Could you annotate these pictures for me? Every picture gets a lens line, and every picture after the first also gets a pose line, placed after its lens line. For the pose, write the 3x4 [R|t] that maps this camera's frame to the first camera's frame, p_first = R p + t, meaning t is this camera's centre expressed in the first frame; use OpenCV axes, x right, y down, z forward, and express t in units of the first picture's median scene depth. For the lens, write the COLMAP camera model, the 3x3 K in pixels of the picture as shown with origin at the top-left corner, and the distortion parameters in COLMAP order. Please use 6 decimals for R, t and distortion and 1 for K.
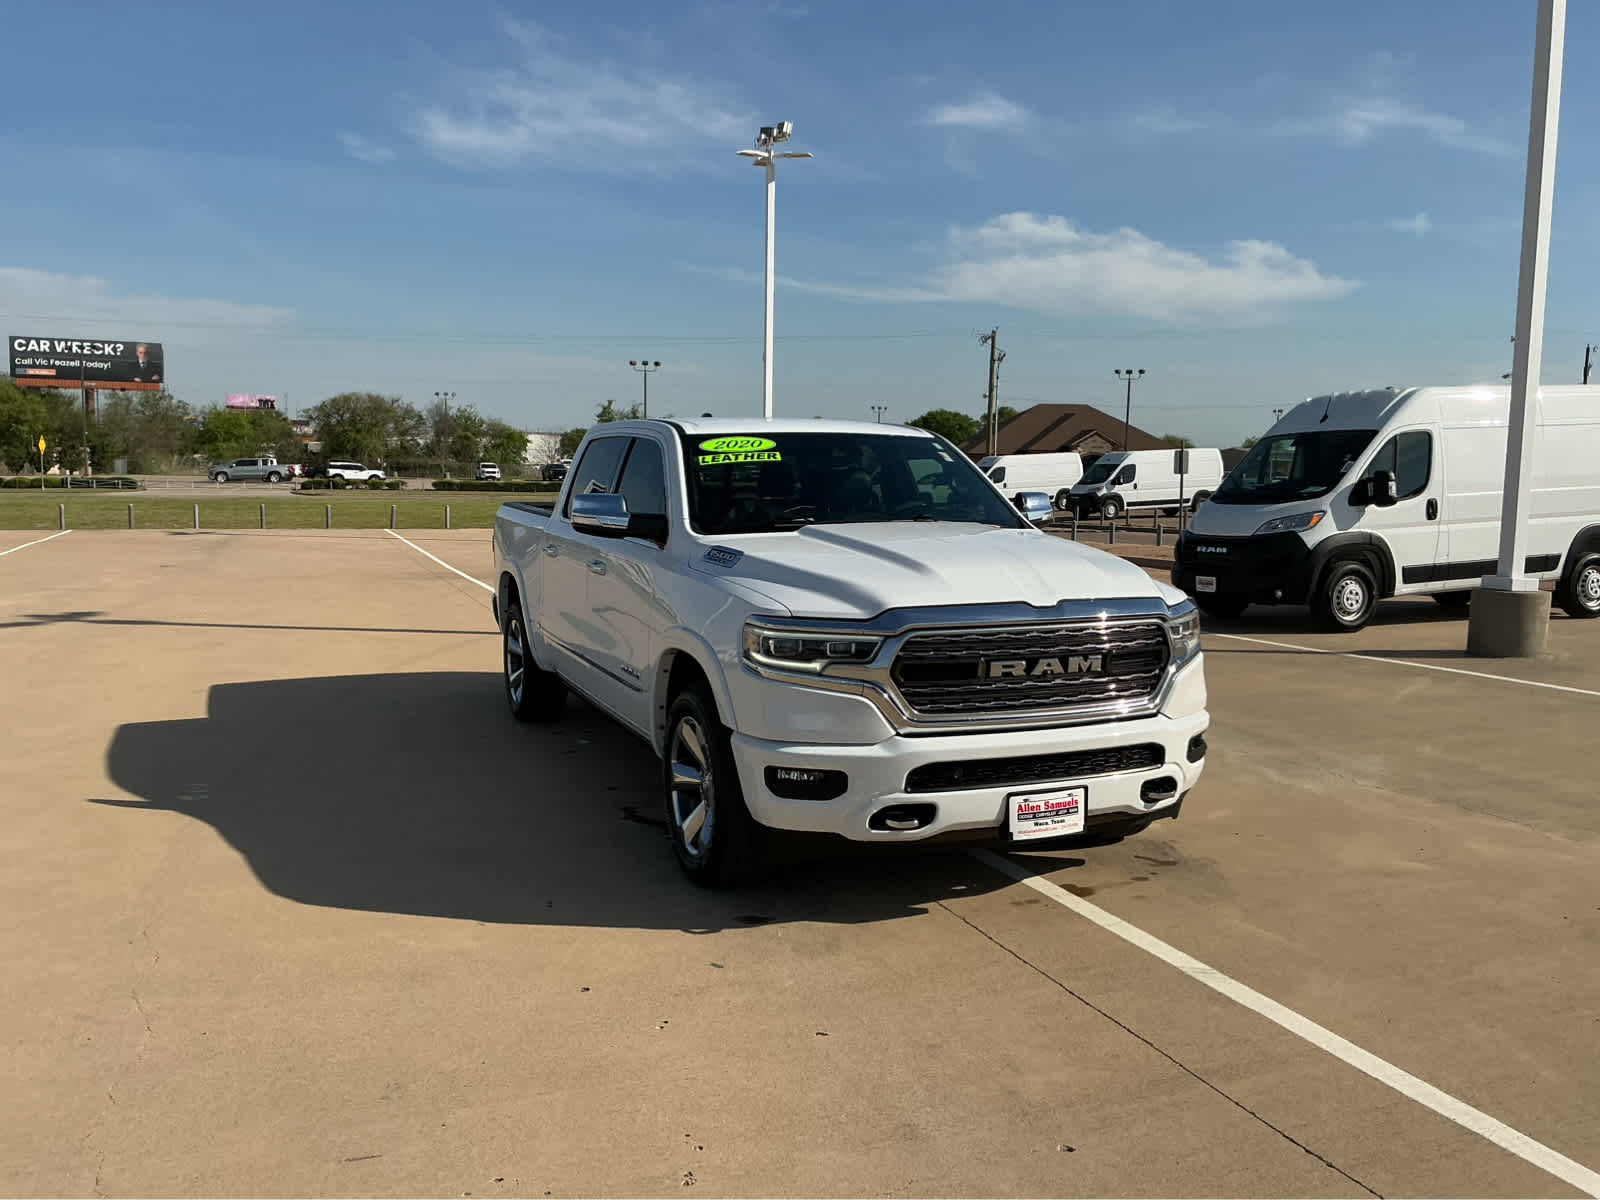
lens RADIAL K [[1328.2, 0, 802.8], [0, 1328.2, 594.5], [0, 0, 1]] dist [0.090740, -0.175613]
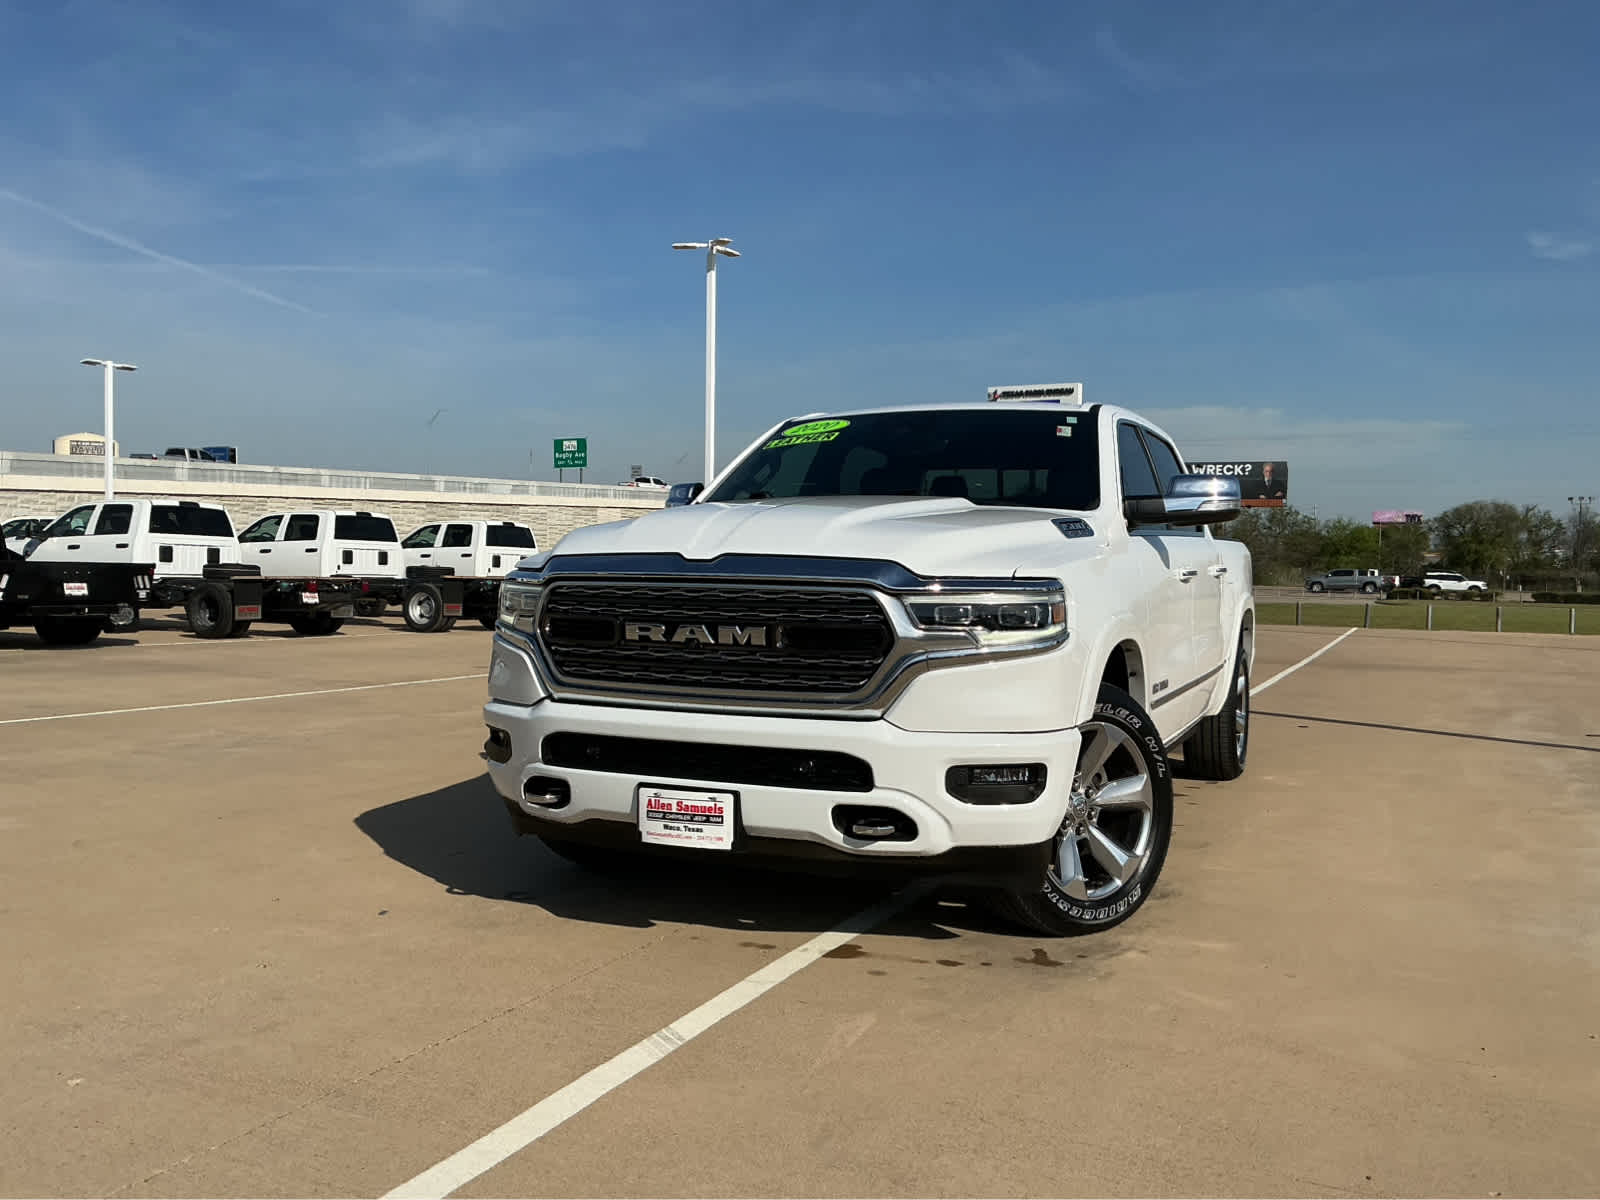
lens RADIAL K [[1326.3, 0, 800.0], [0, 1326.3, 600.0], [0, 0, 1]] dist [0.040194, -0.000567]
pose [[0.685860, 0.022159, -0.727396, 0.666943], [-0.082130, 0.995507, -0.047113, 0.054431], [0.723085, 0.092054, 0.684598, 0.405342]]
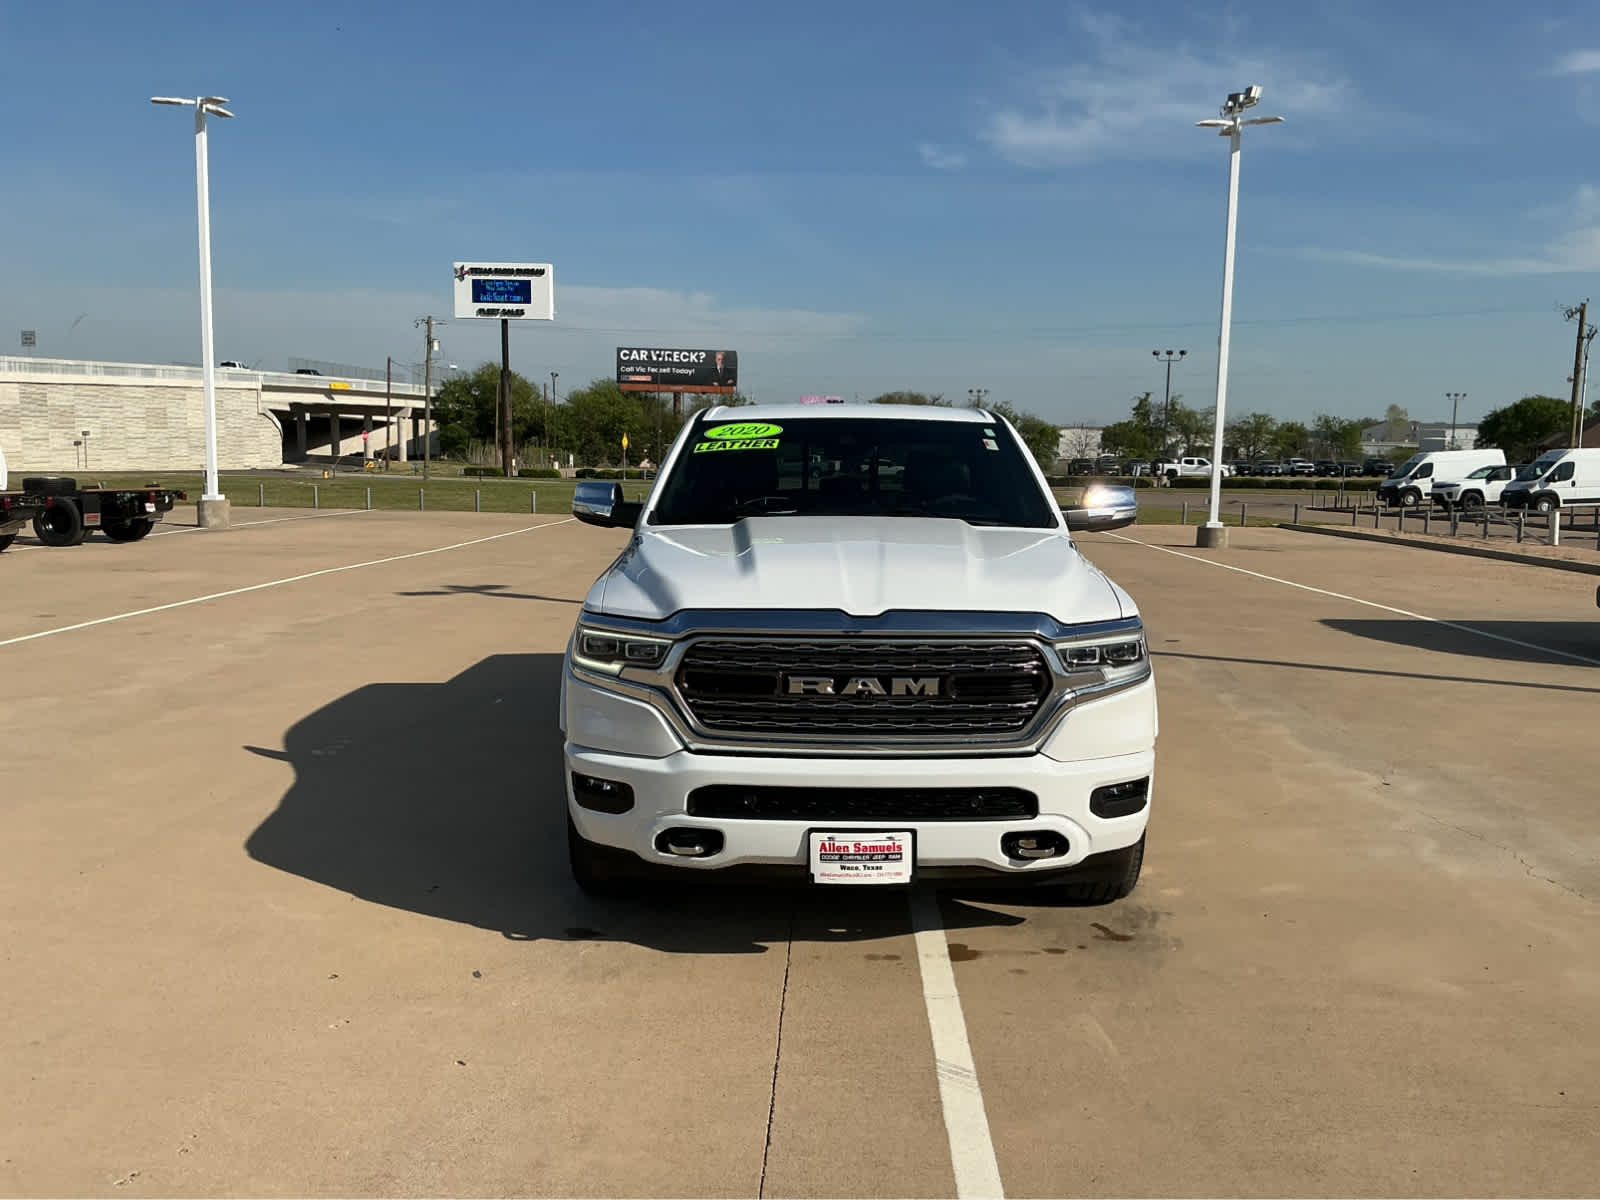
lens RADIAL K [[1328.2, 0, 802.8], [0, 1328.2, 594.5], [0, 0, 1]] dist [0.090740, -0.175613]
pose [[0.919012, 0.042836, -0.391895, 0.394274], [-0.041435, 0.999069, 0.012035, -0.011094], [0.392045, 0.005178, 0.919931, 0.161083]]
